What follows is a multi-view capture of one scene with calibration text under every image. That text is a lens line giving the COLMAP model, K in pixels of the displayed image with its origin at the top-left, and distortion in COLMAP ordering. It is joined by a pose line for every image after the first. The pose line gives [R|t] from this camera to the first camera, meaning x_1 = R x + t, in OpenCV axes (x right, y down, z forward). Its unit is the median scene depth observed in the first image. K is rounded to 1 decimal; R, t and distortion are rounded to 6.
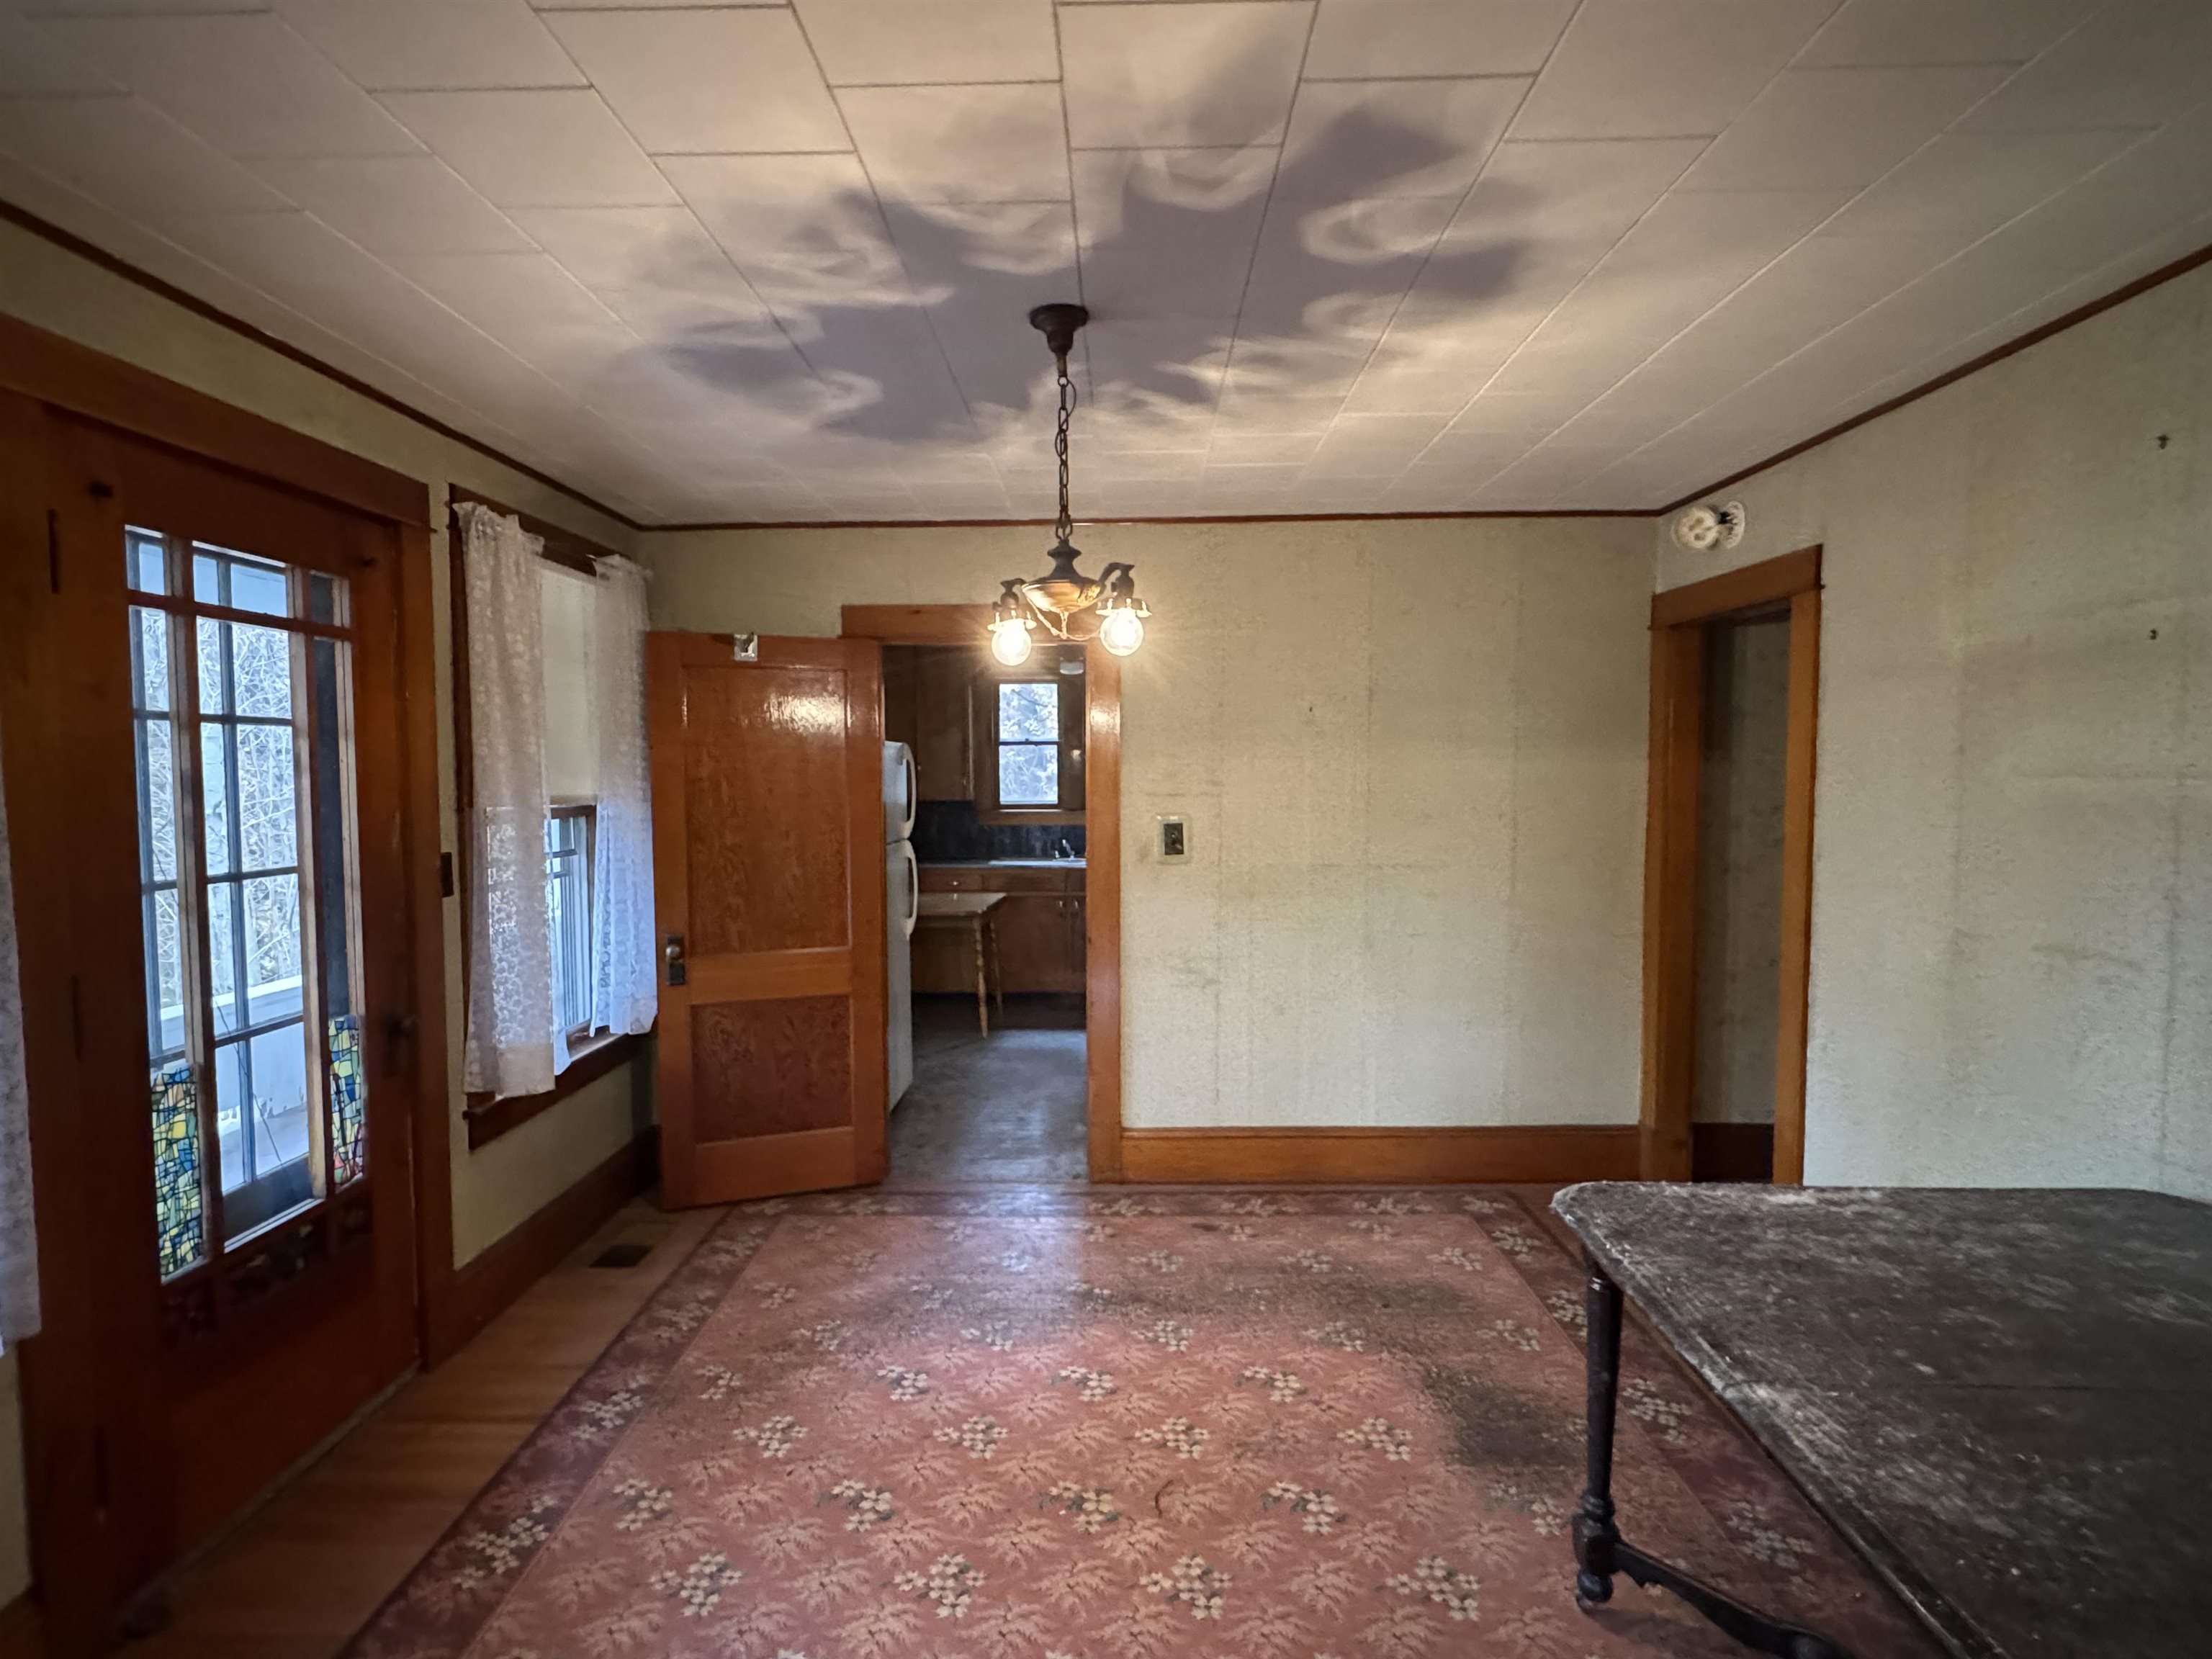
lens RADIAL K [[1109.8, 0, 1098.9], [0, 1109.8, 825.9], [0, 0, 1]] dist [-0.003412, 0.001260]
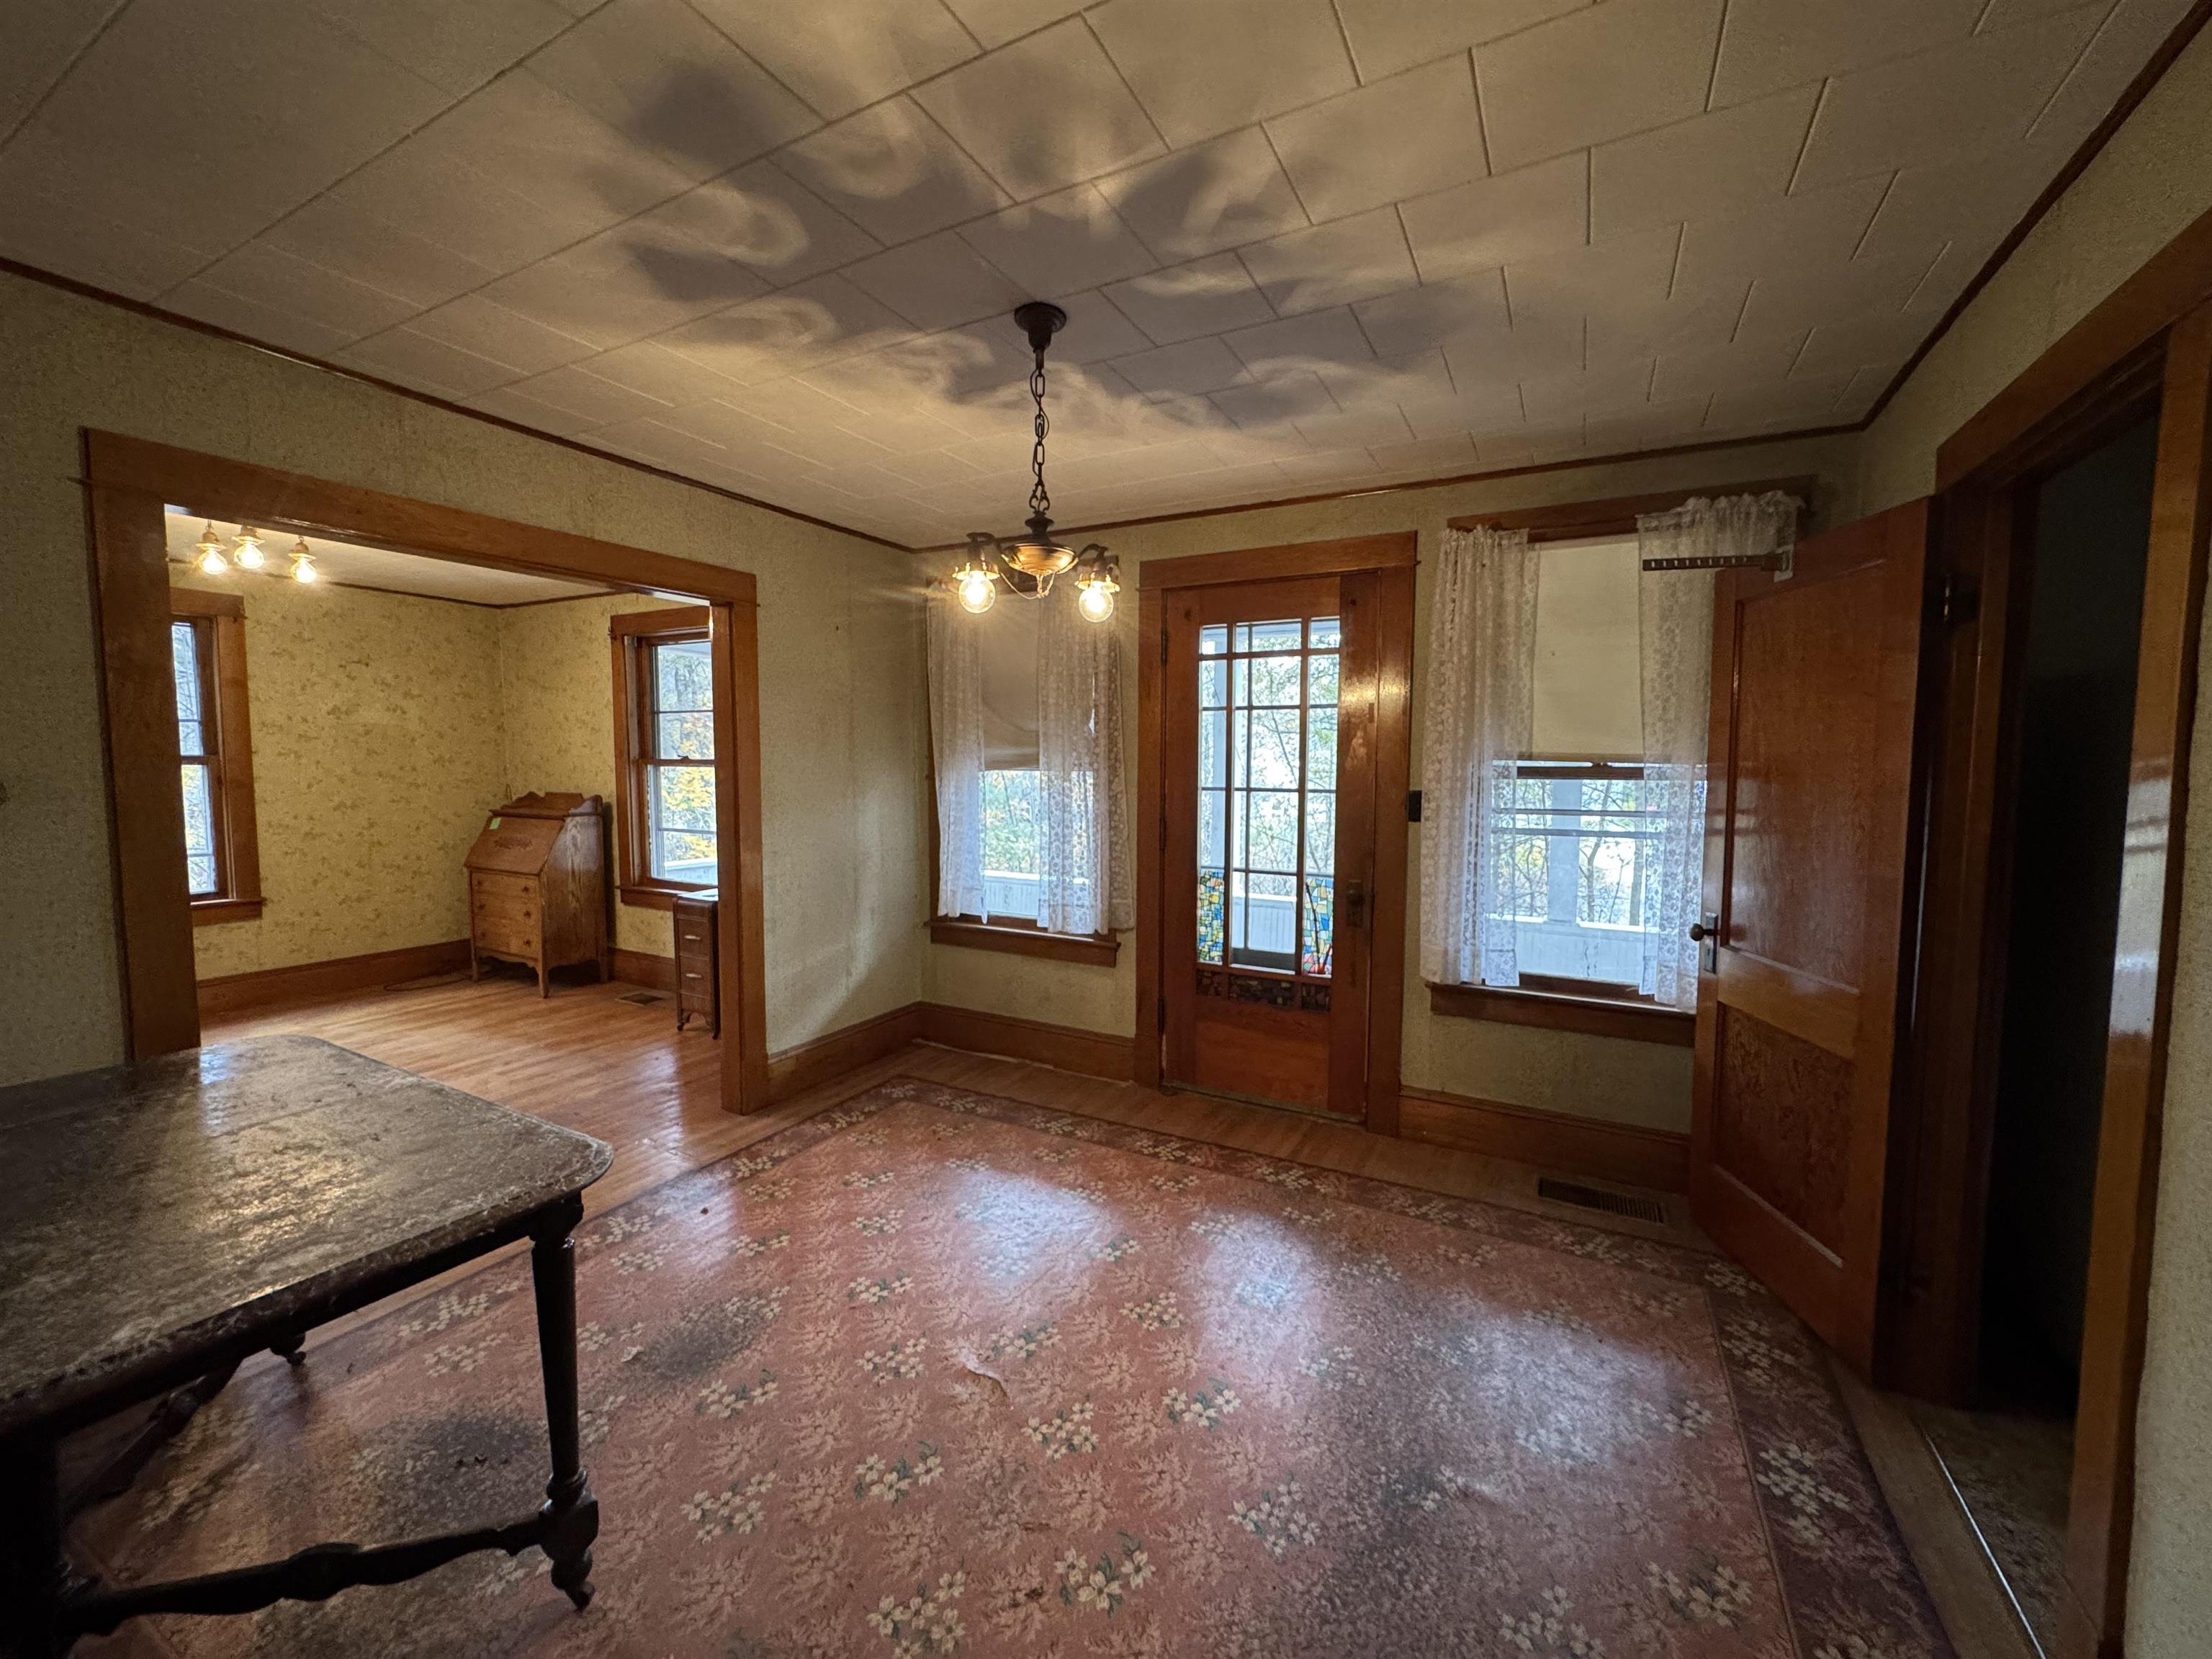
lens RADIAL K [[883.7, 0, 1103.4], [0, 883.7, 825.4], [0, 0, 1]] dist [-0.001779, 0.000096]
pose [[-0.453444, 0.063000, -0.889055, 0.670786], [-0.051679, 0.993962, 0.096791, -0.022621], [0.889785, 0.089835, -0.447451, 1.298348]]
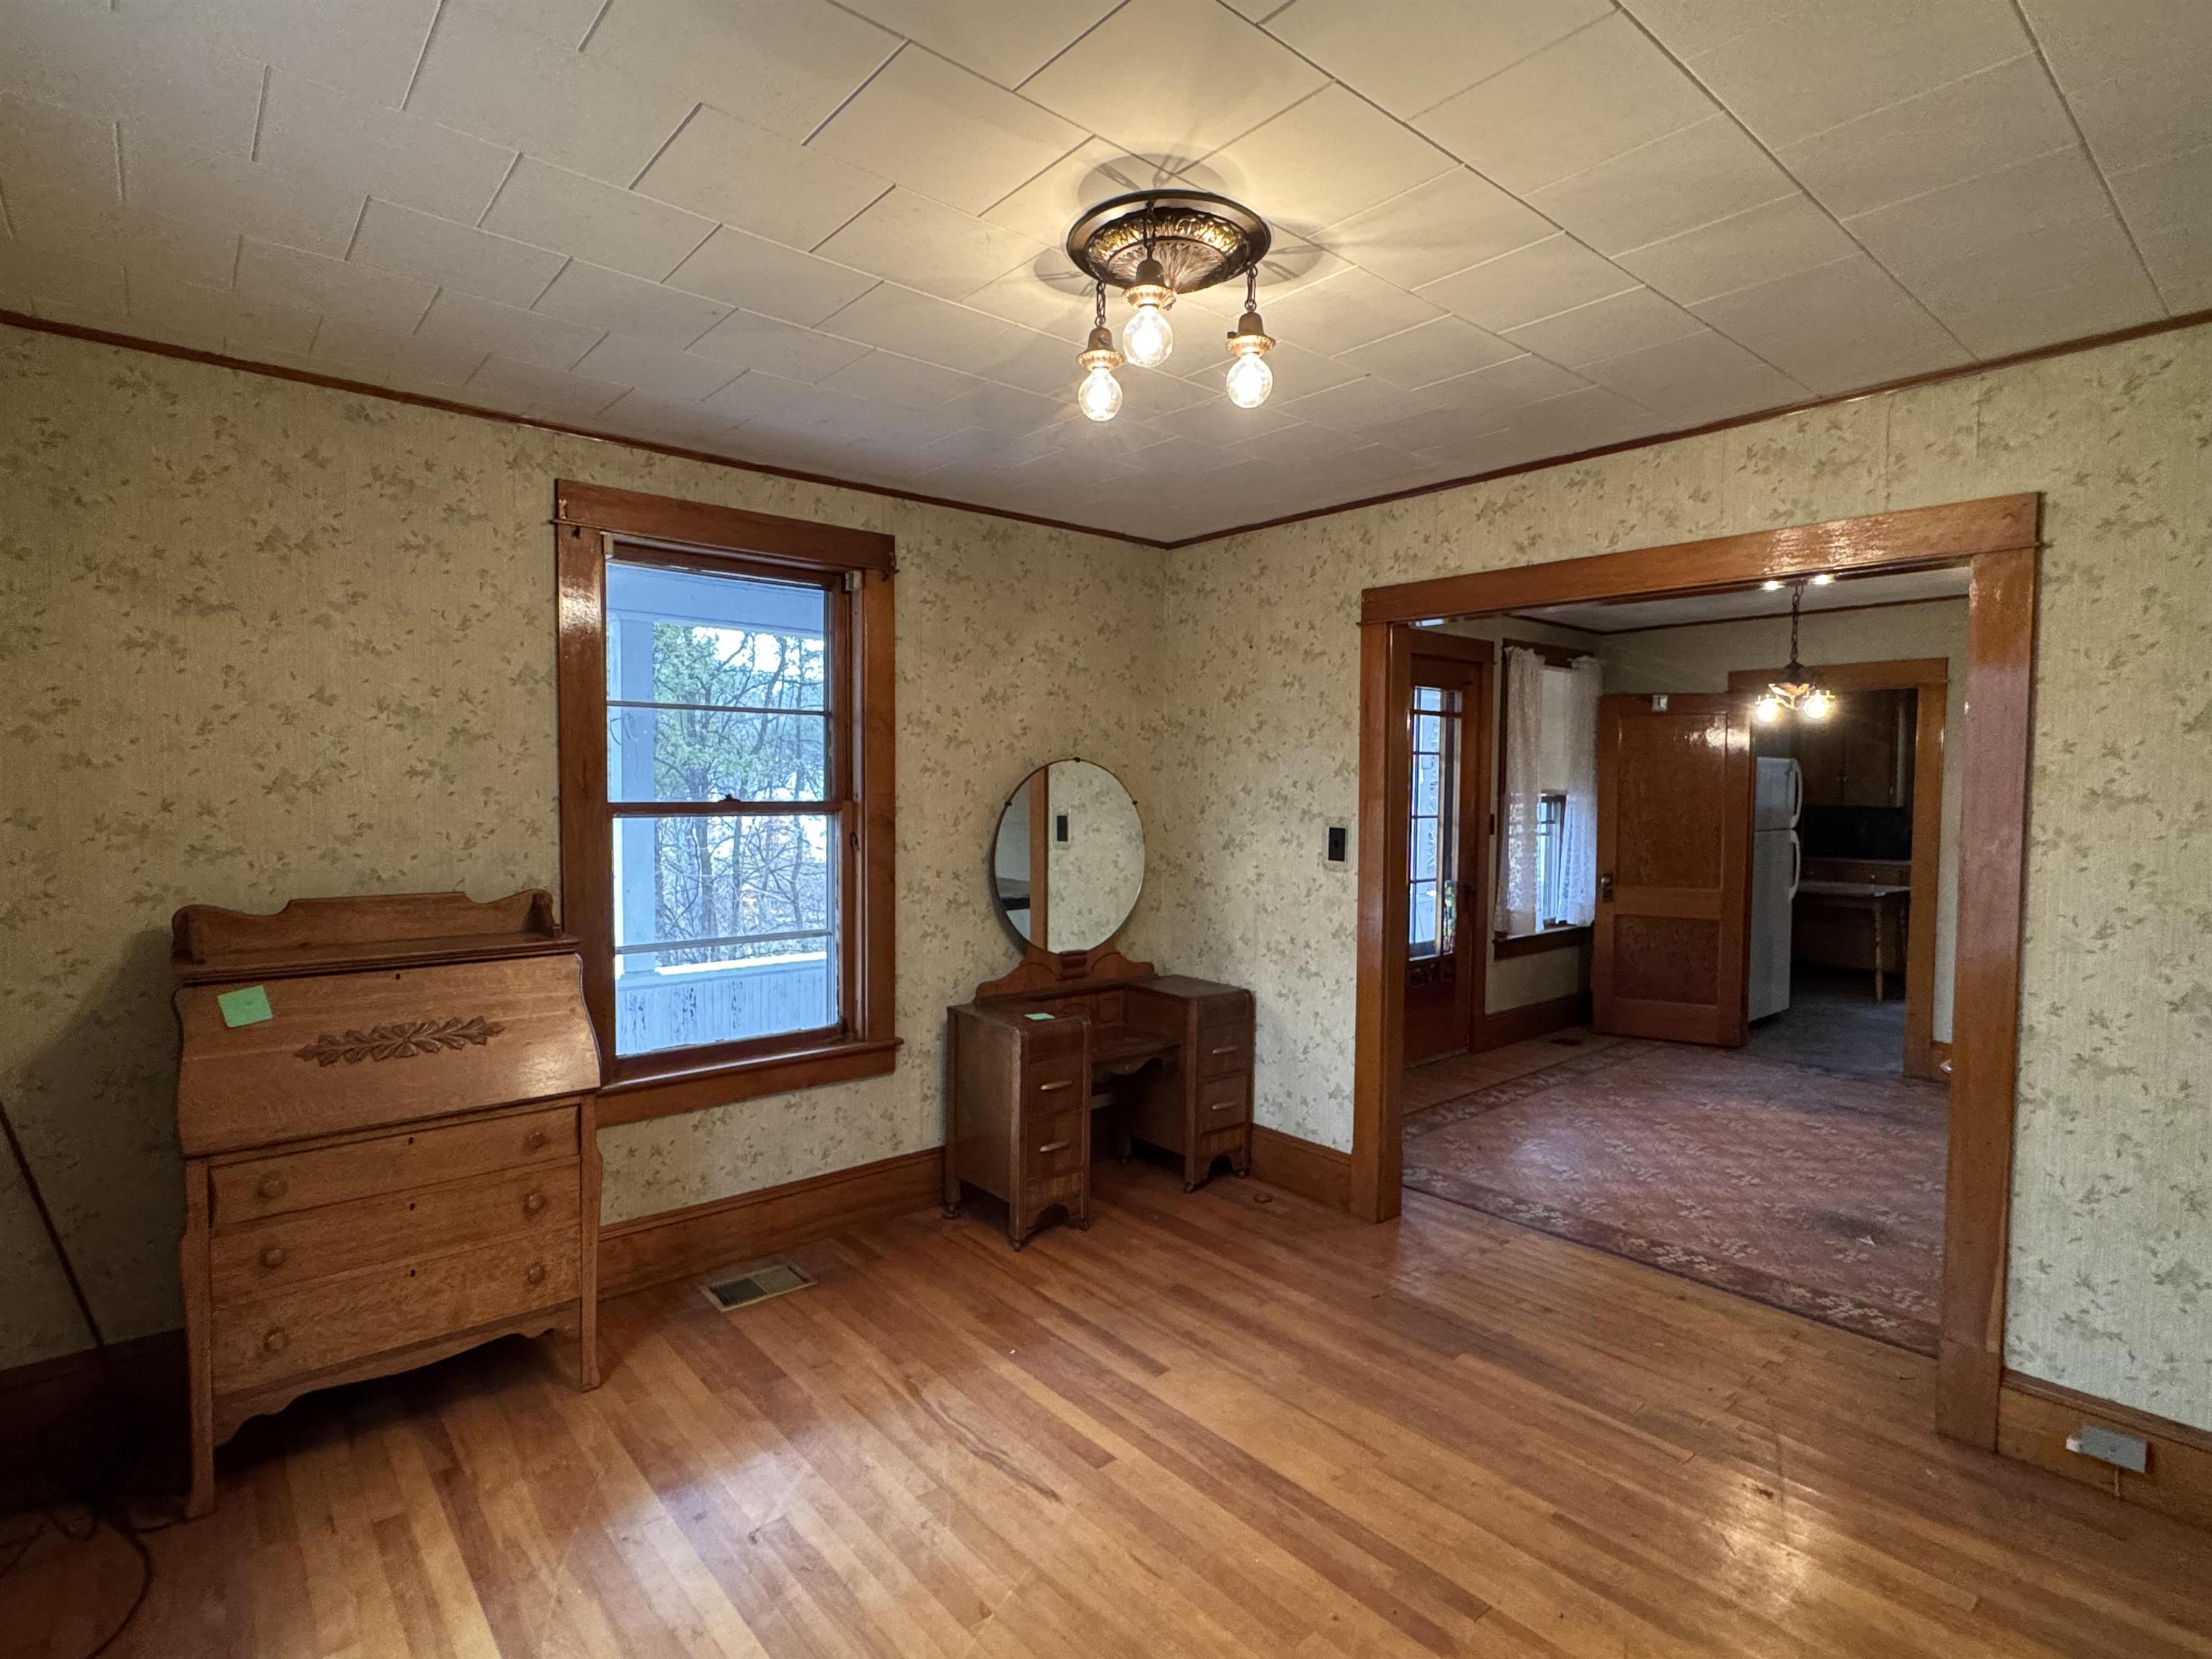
lens RADIAL K [[1109.8, 0, 1100.6], [0, 1109.8, 837.3], [0, 0, 1]] dist [-0.003412, 0.001260]
pose [[0.664941, 0.044778, -0.745553, 0.552234], [-0.046142, 0.998757, 0.018833, 0.071774], [0.745469, 0.021879, 0.666181, -1.081032]]
